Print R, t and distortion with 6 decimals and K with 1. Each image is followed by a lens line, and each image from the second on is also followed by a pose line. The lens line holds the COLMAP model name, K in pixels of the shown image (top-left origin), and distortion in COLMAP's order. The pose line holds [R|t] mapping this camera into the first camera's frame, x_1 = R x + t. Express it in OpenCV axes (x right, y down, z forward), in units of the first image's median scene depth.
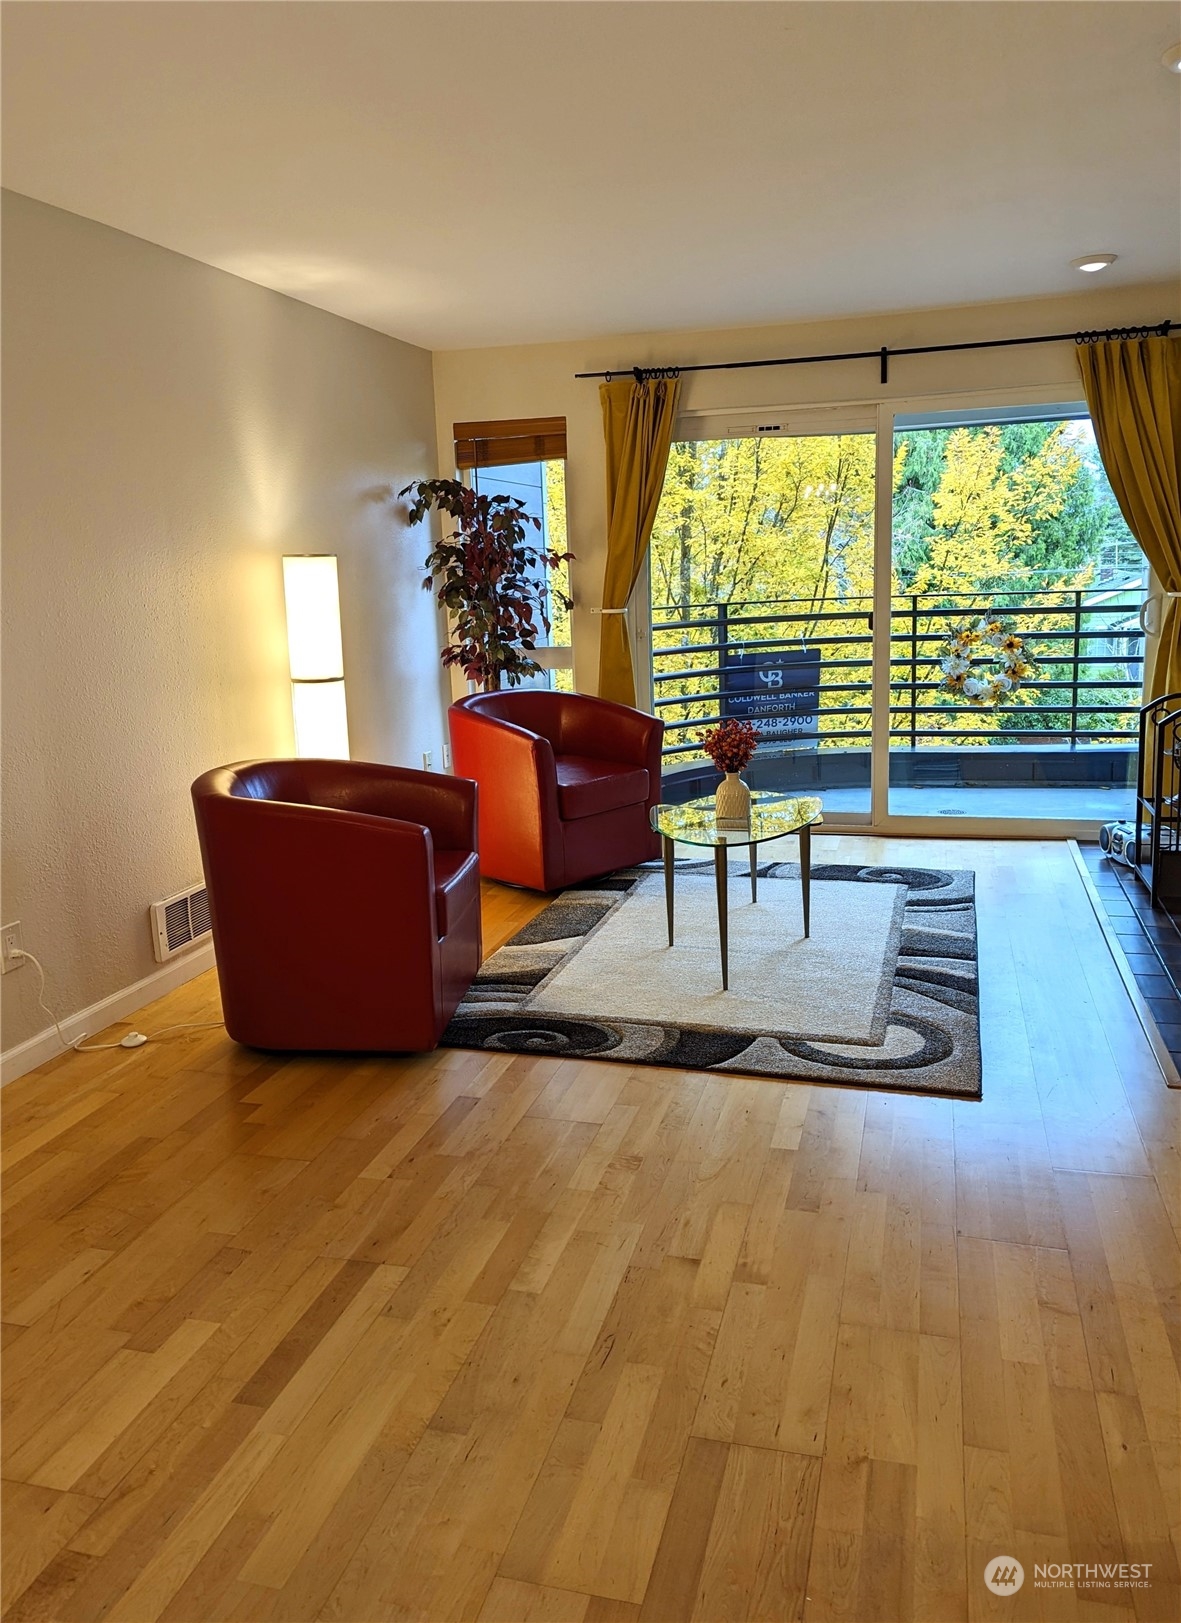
lens RADIAL K [[1214.9, 0, 589.5], [0, 1214.9, 809.5], [0, 0, 1]] dist [0.005176, 0.002785]
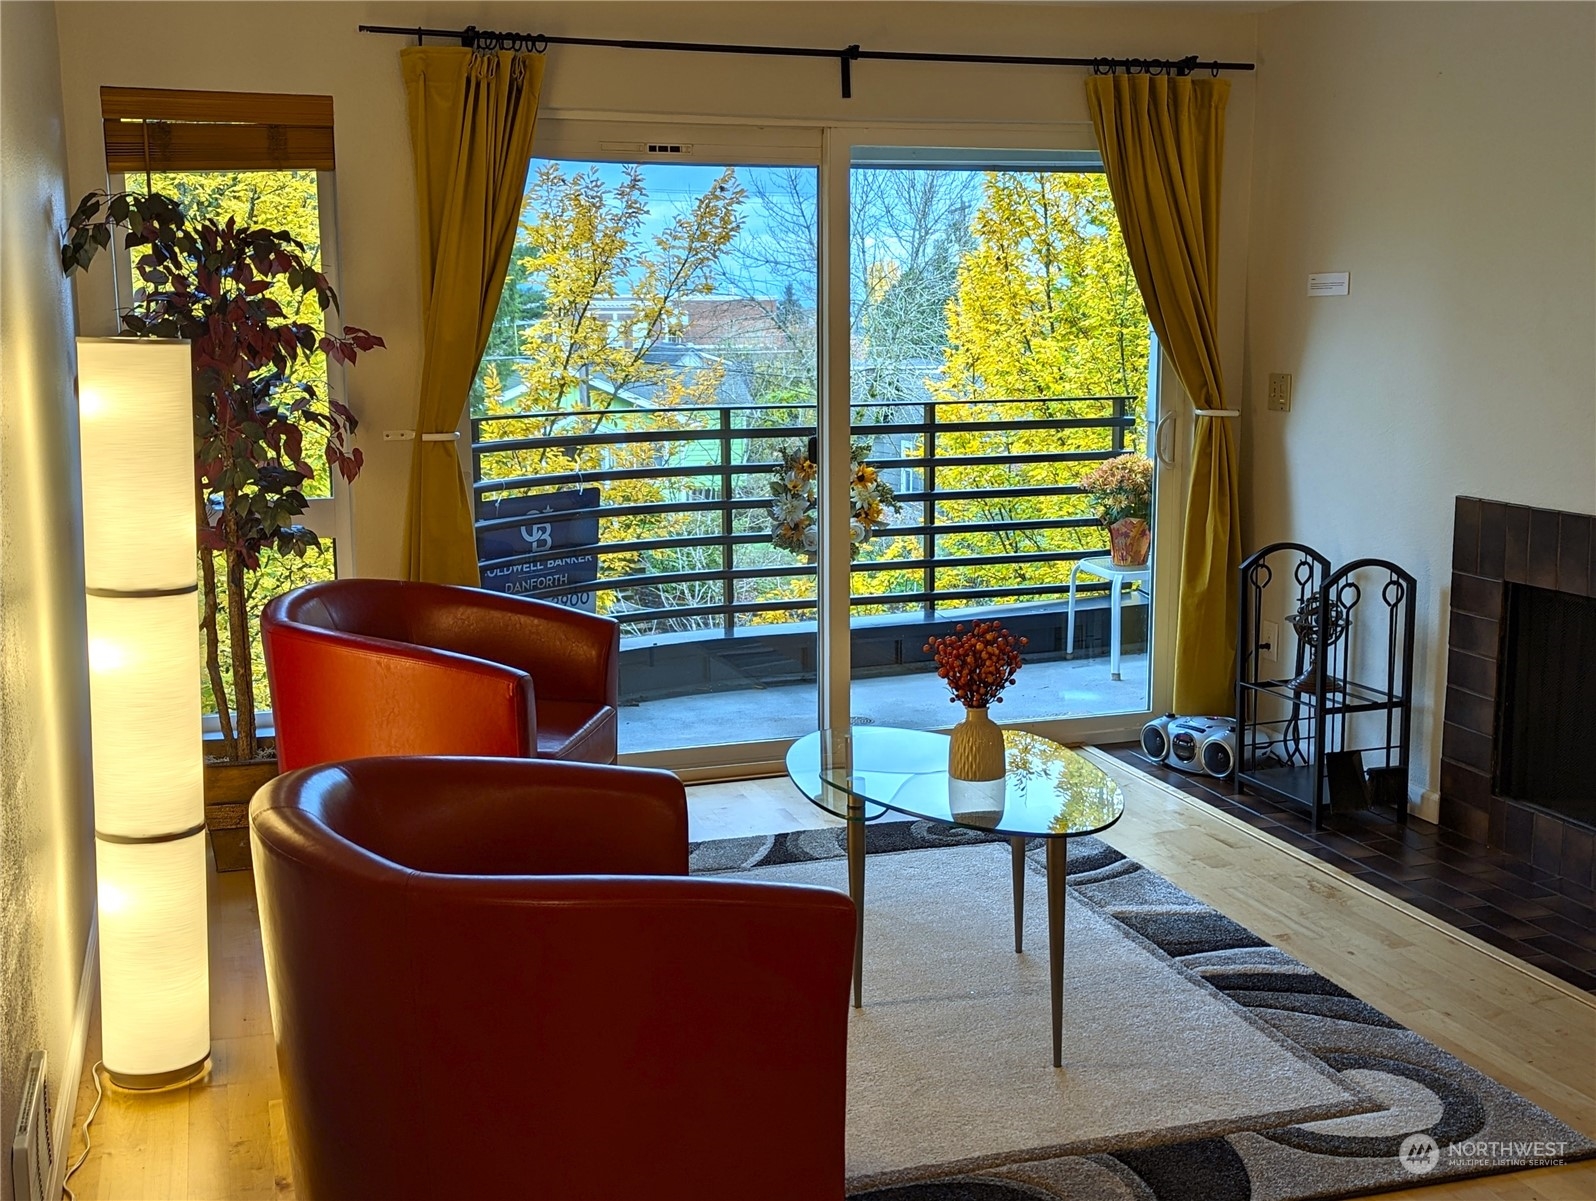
lens RADIAL K [[1762.0, 0, 797.3], [0, 1762.0, 599.3], [0, 0, 1]] dist [0.016757, 0.000000]
pose [[0.821637, -0.059090, 0.566940, -0.329315], [0.090810, 0.995479, -0.027851, -0.048616], [-0.562731, 0.074367, 0.823288, 0.224230]]
